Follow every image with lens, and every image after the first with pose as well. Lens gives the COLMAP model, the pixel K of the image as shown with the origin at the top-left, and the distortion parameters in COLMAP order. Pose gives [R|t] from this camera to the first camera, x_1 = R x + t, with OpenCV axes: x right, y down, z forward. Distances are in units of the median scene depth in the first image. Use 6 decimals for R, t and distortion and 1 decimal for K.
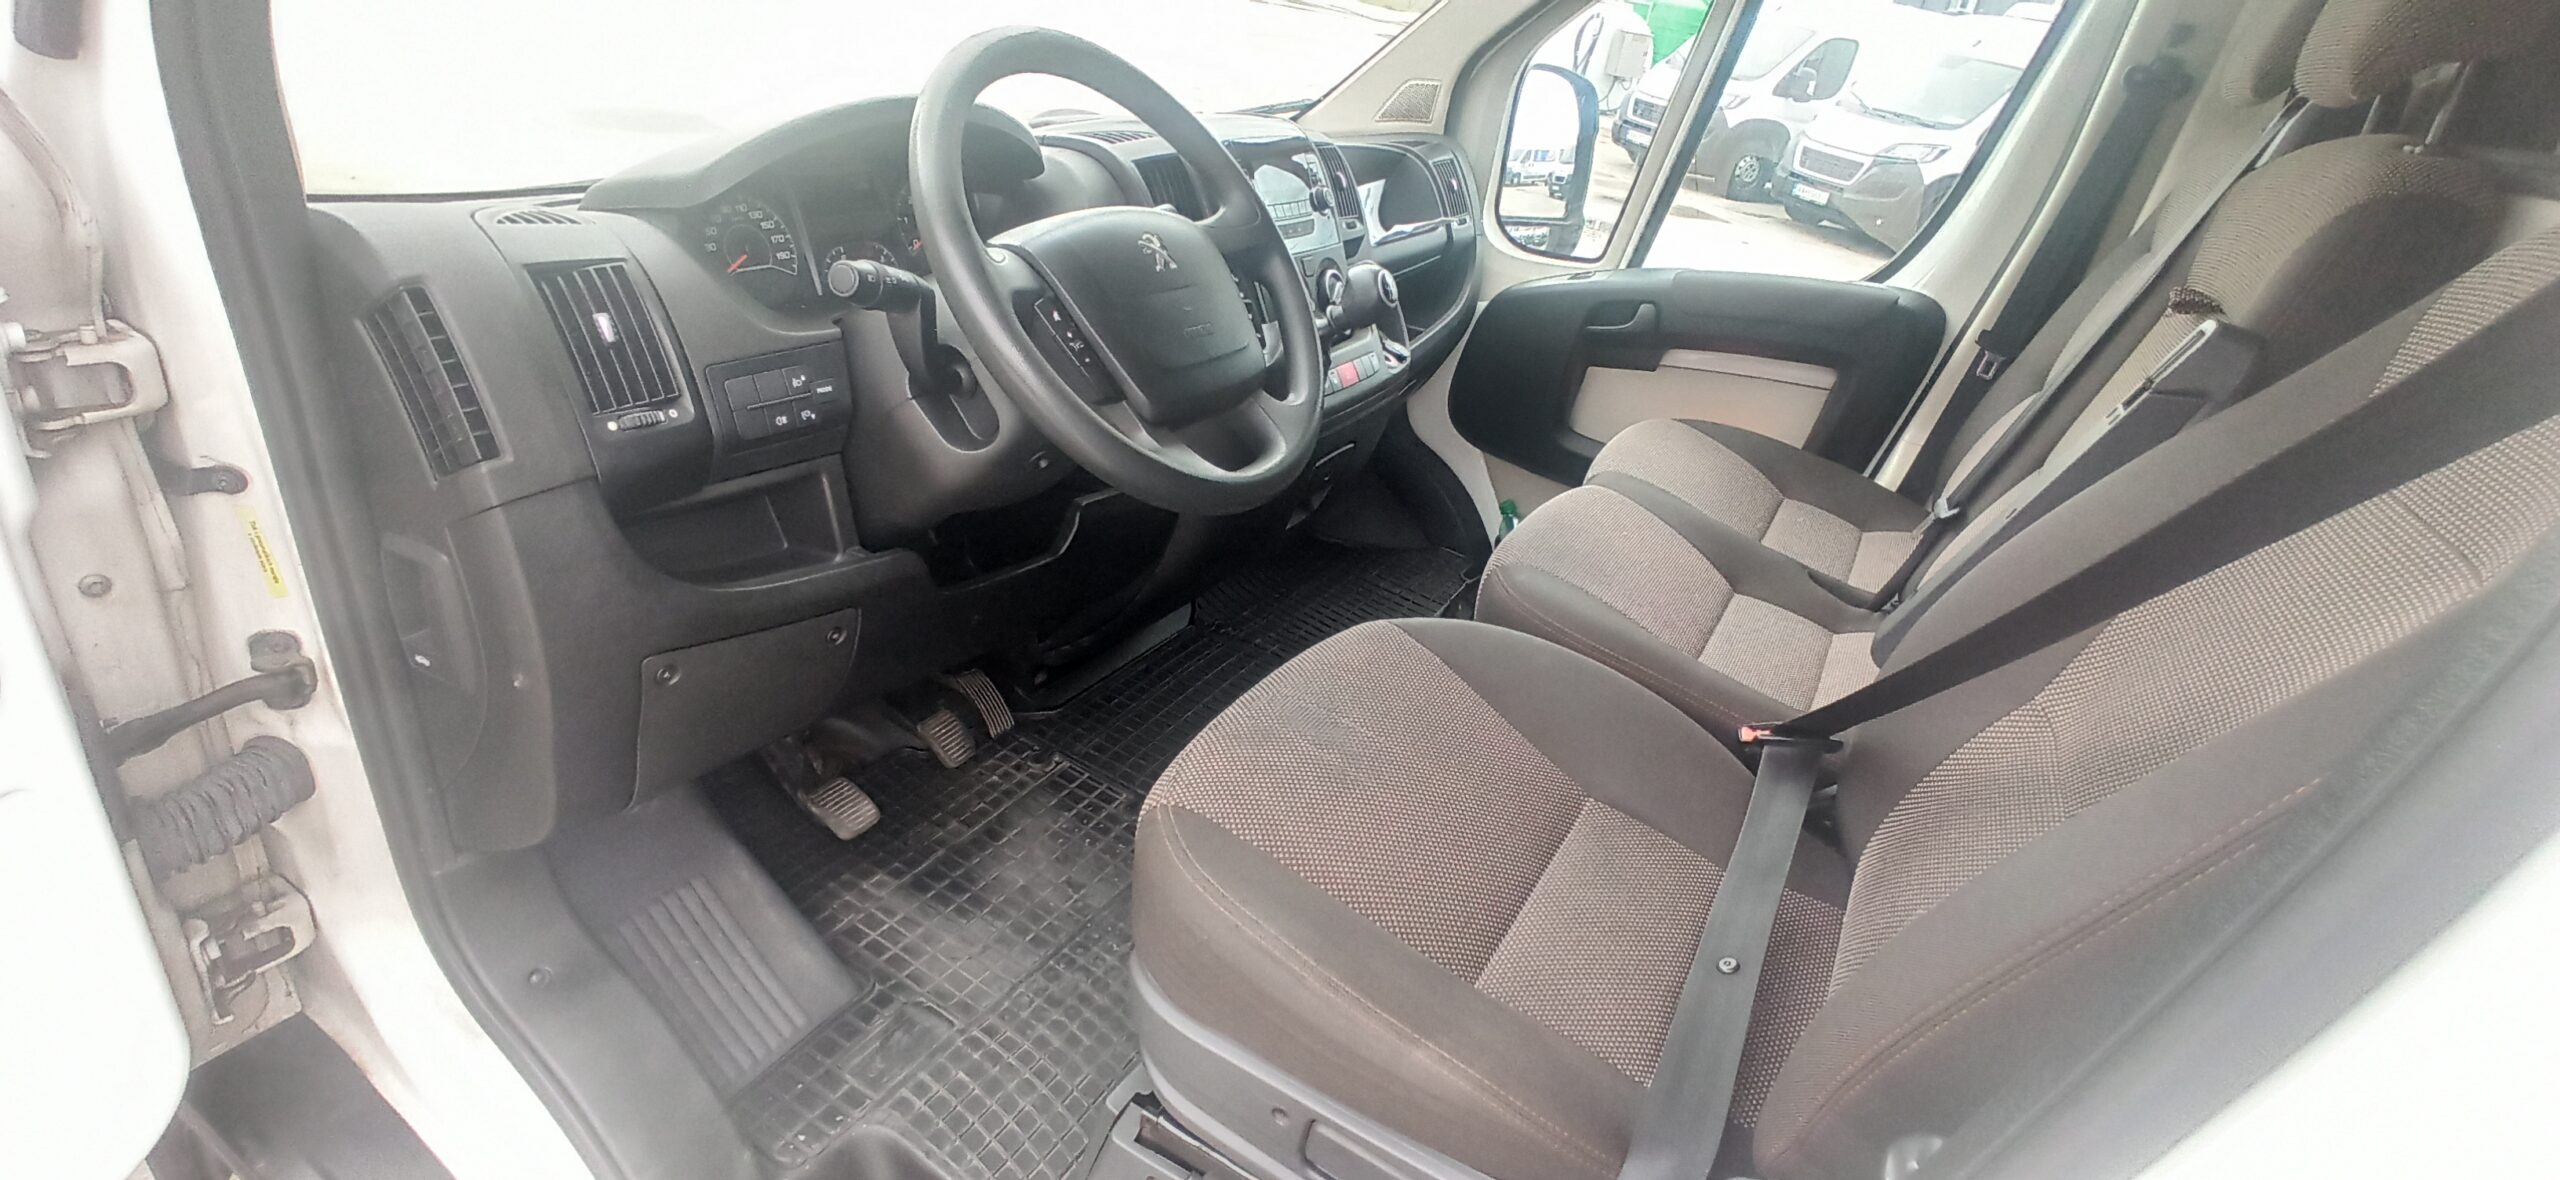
lens RADIAL K [[1206.9, 0, 1268.0], [0, 1206.9, 615.6], [0, 0, 1]] dist [-0.024465, 0.010266]
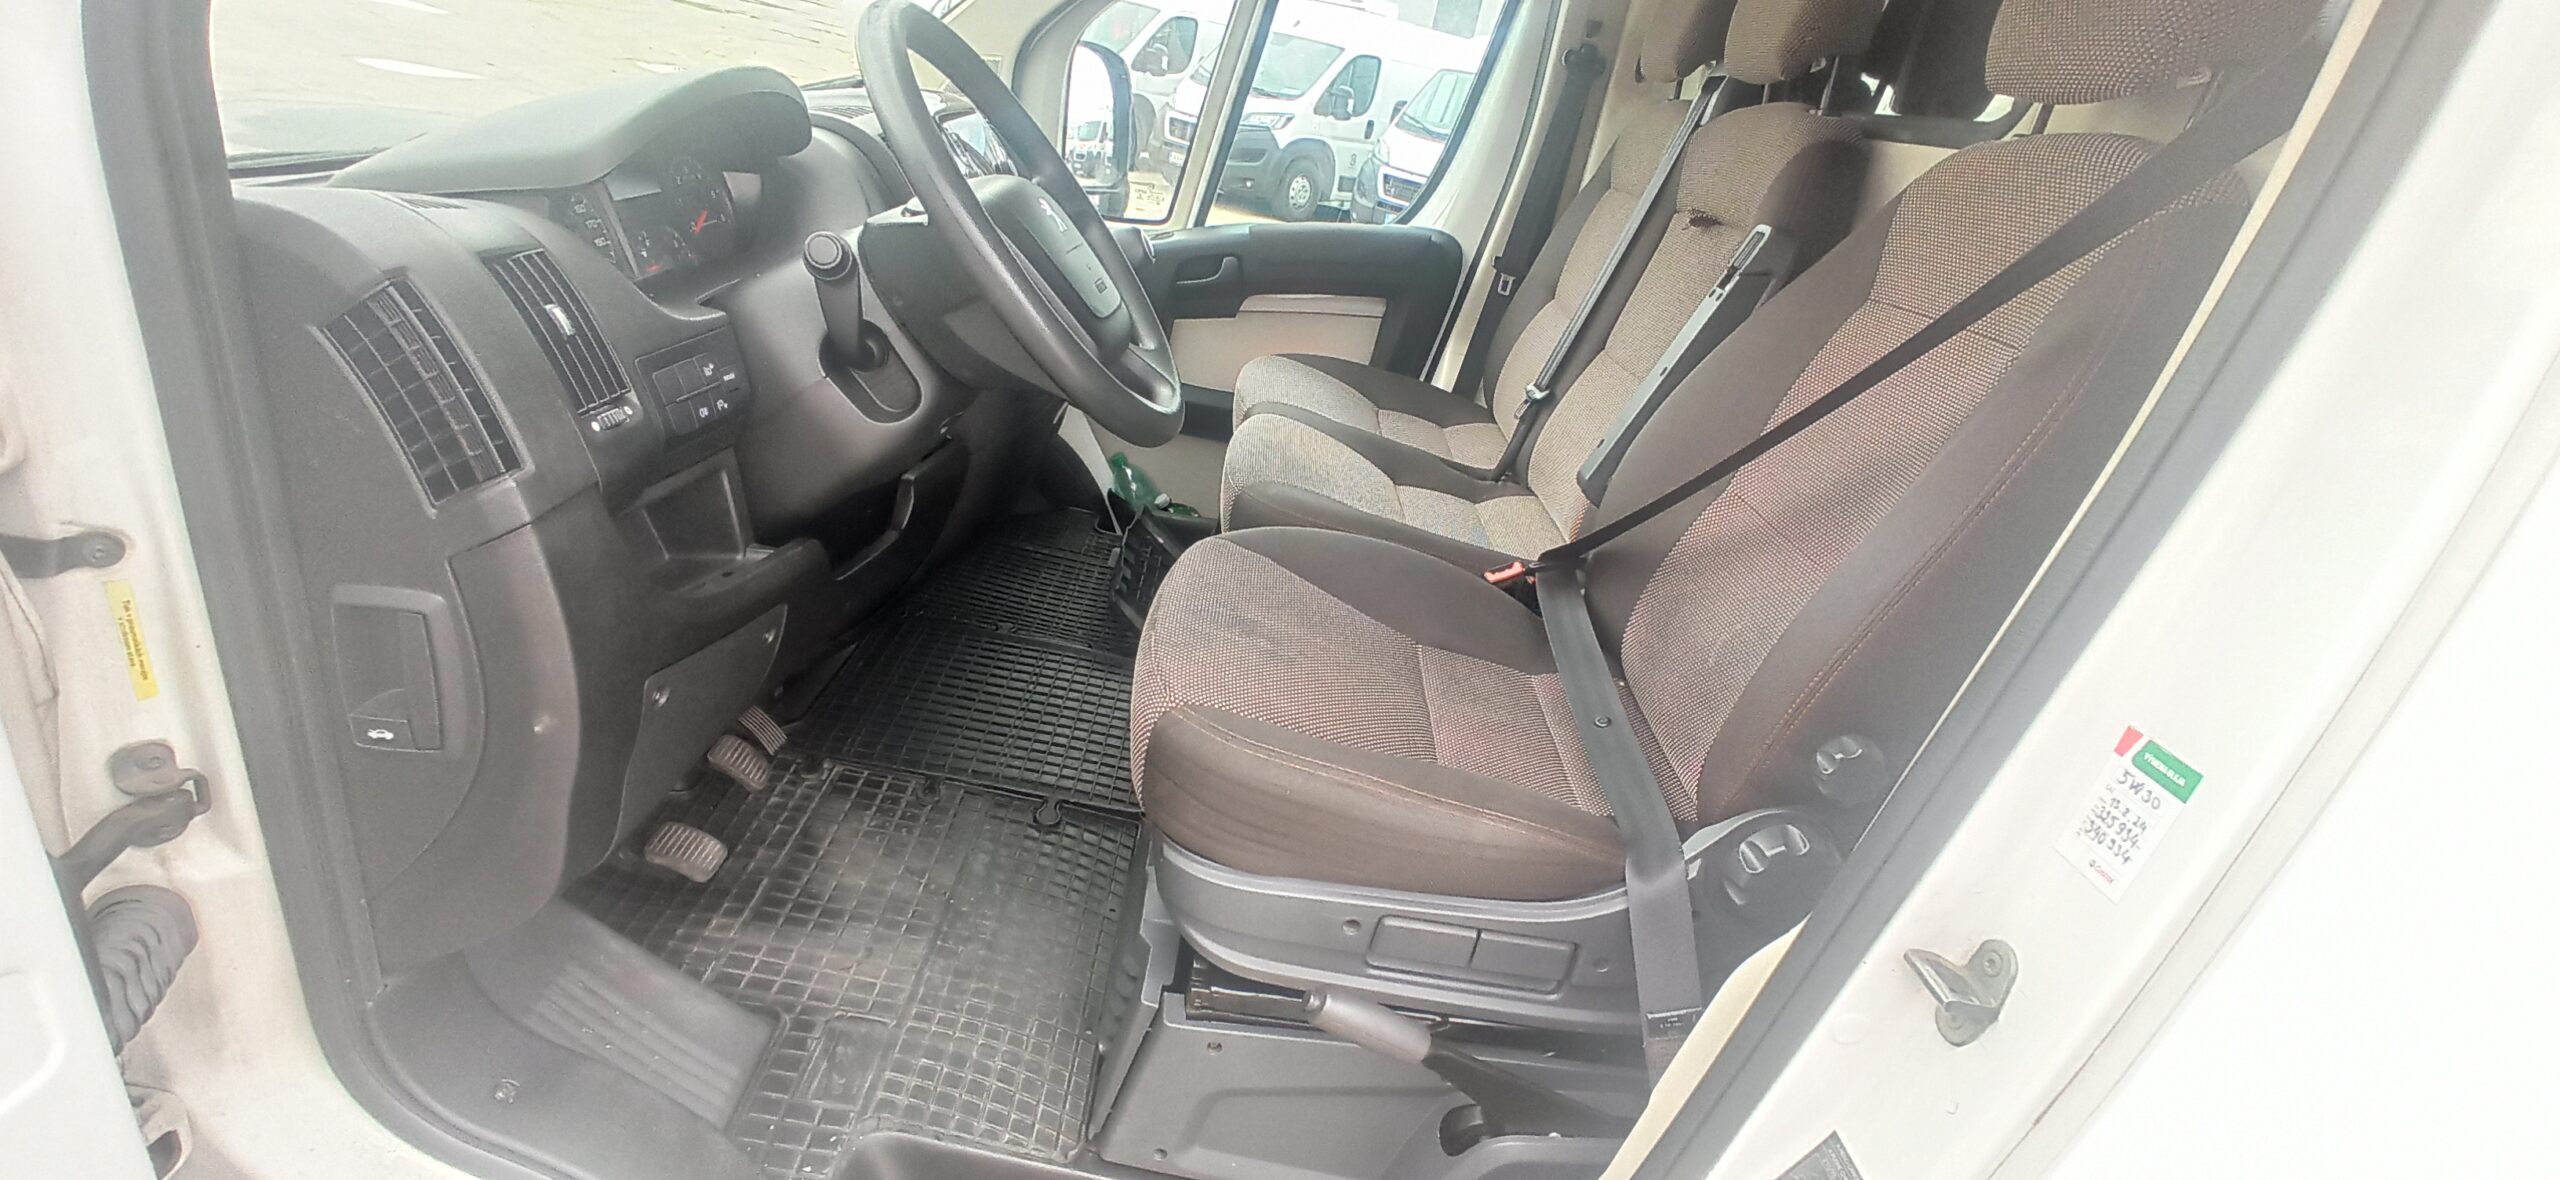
lens RADIAL K [[1206.9, 0, 1322.8], [0, 1206.9, 610.8], [0, 0, 1]] dist [-0.024465, 0.010266]
pose [[0.859637, -0.199612, 0.470298, -0.332202], [0.192484, 0.979225, 0.063787, 0.017395], [-0.473260, 0.035691, 0.880200, -0.036272]]
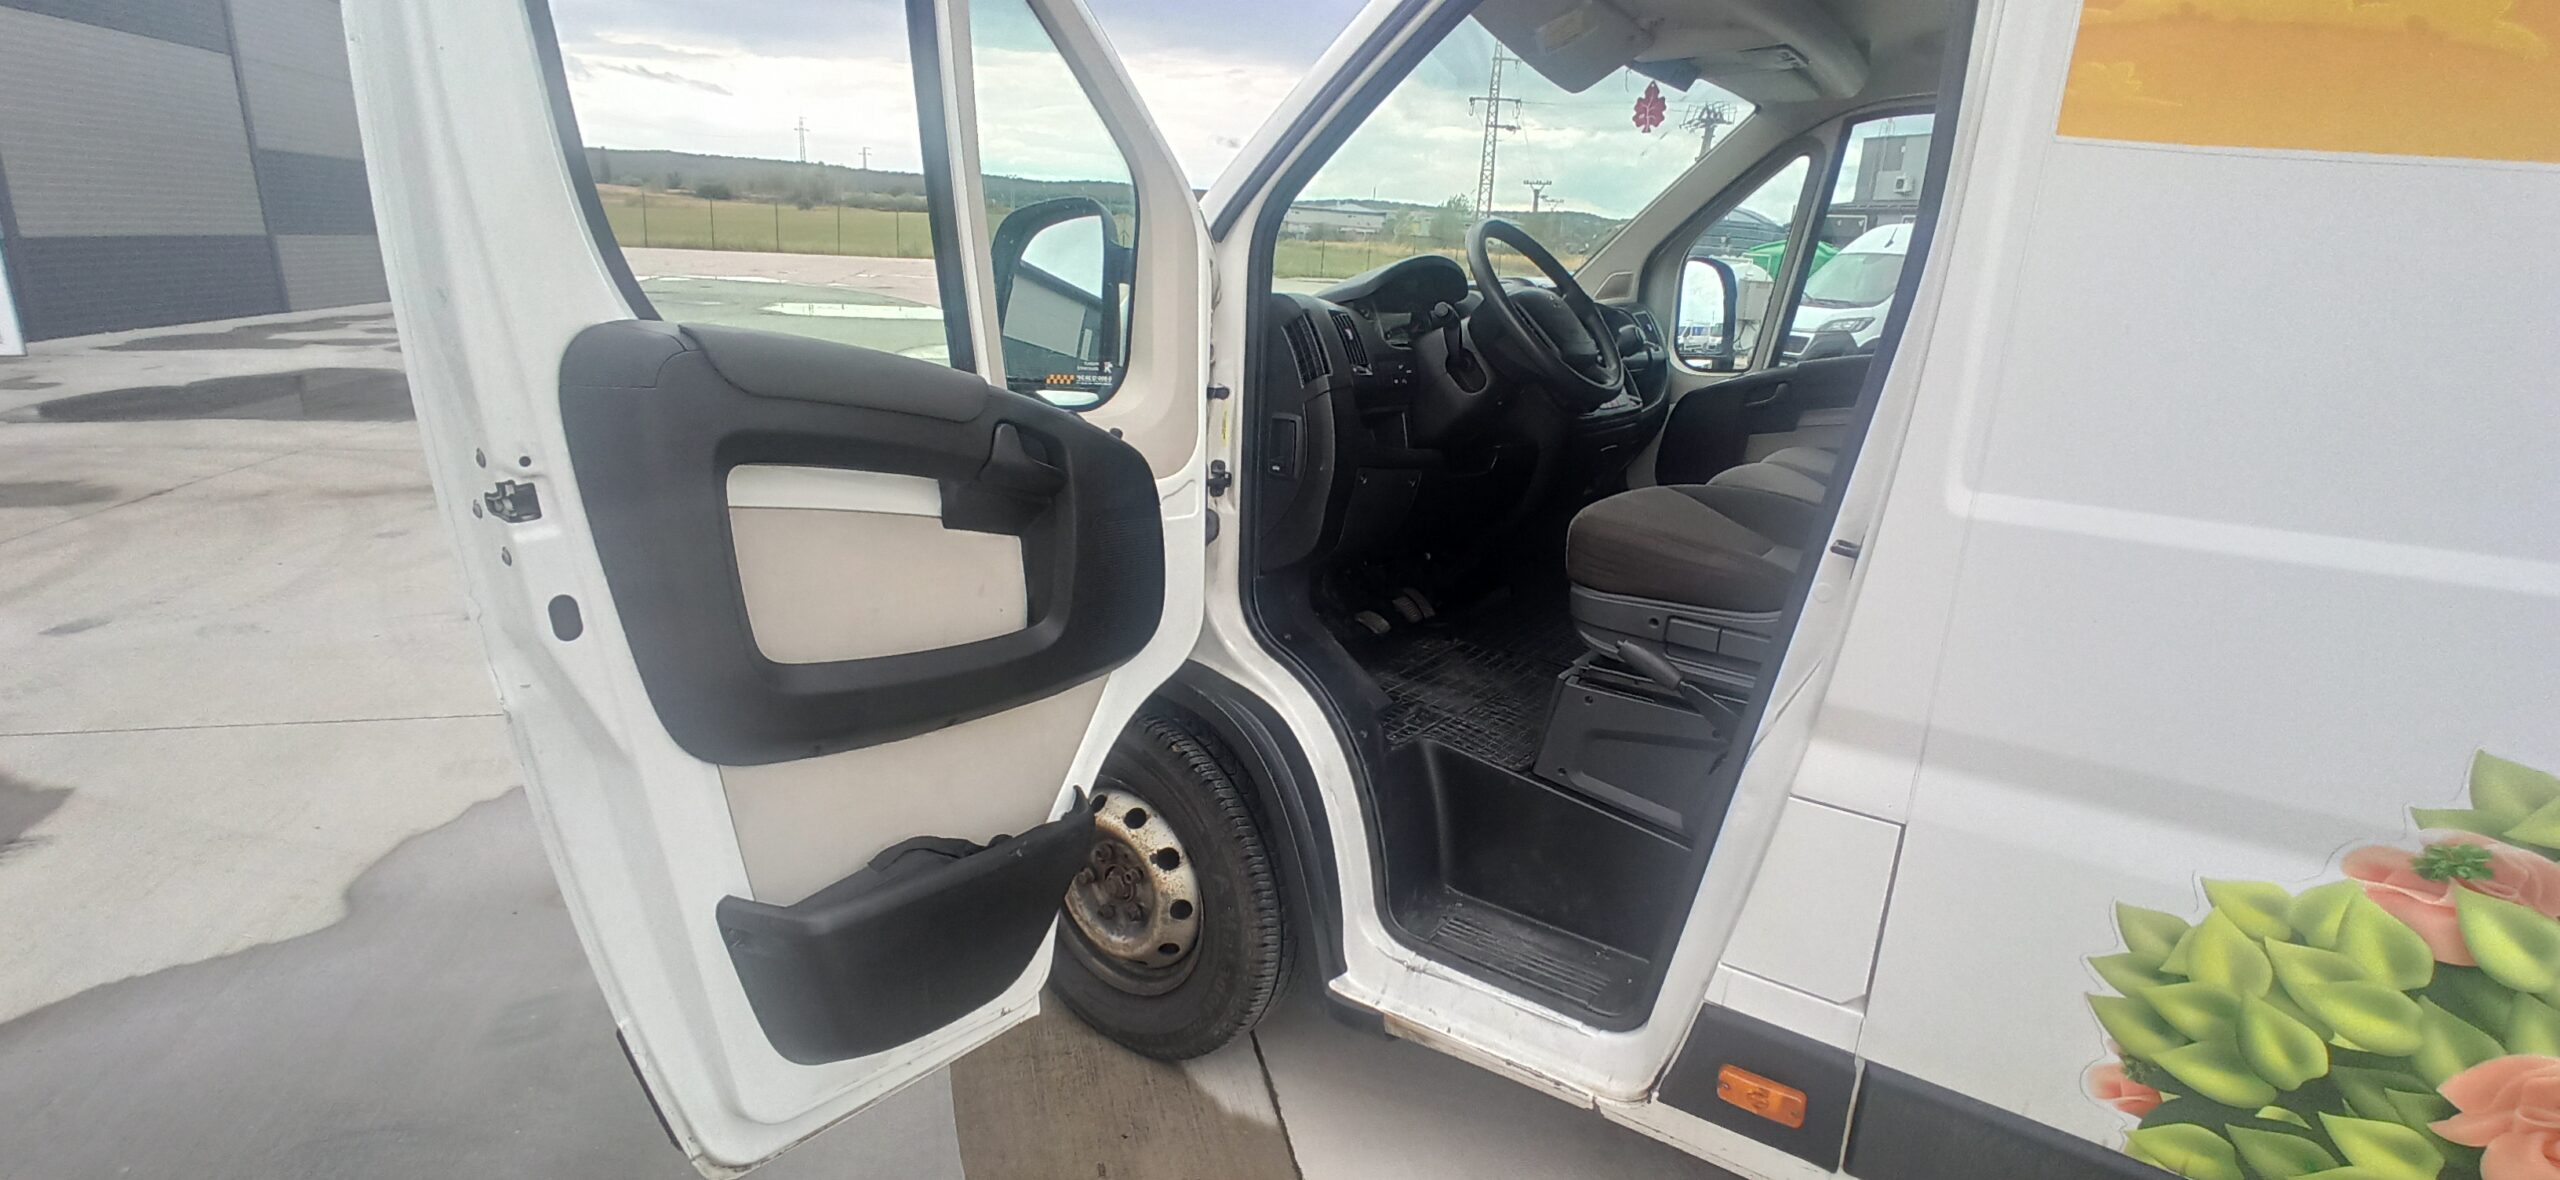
lens RADIAL K [[1181.0, 0, 1287.0], [0, 1181.0, 597.1], [0, 0, 1]] dist [-0.003080, -0.000125]
pose [[0.990648, -0.067624, -0.118506, -0.267620], [0.038710, 0.972147, -0.231154, 0.556604], [0.130837, 0.224404, 0.965673, -0.837520]]
